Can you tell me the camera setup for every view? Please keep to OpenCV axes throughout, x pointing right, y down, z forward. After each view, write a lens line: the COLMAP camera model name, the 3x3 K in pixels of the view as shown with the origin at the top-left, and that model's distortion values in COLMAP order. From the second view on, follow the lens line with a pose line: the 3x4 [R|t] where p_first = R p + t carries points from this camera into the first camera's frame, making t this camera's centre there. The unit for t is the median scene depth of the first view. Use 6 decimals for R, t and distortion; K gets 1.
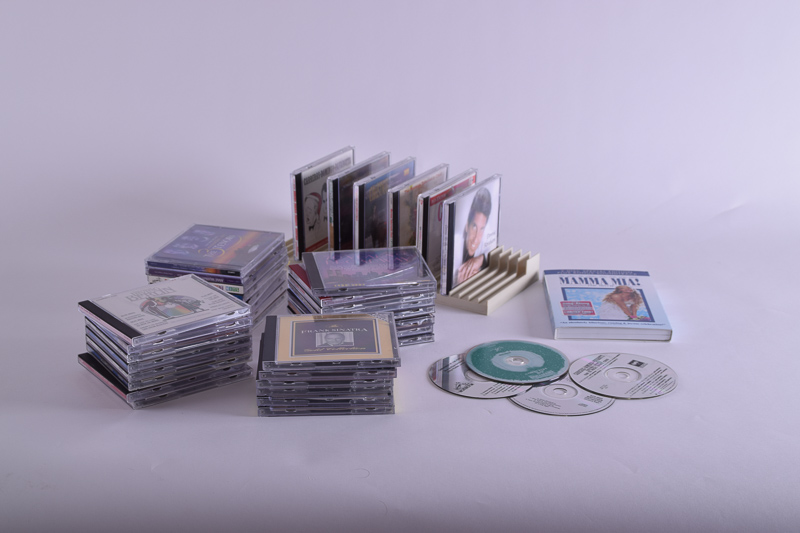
lens RADIAL K [[1303.8, 0, 400.0], [0, 1303.8, 266.5], [0, 0, 1]] dist [0.049762, -0.000119]
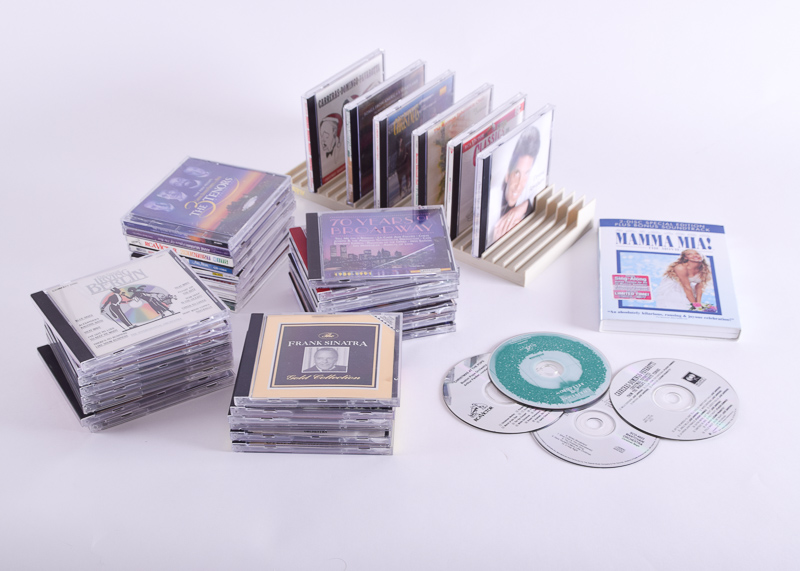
lens RADIAL K [[1212.0, 0, 418.1], [0, 1212.0, 285.5], [0, 0, 1]] dist [-0.015053, 0.031851]
pose [[0.996408, 0.044993, -0.071737, 0.056180], [-0.023737, 0.961603, 0.273418, -0.183181], [0.081284, -0.270733, 0.959217, 0.245768]]
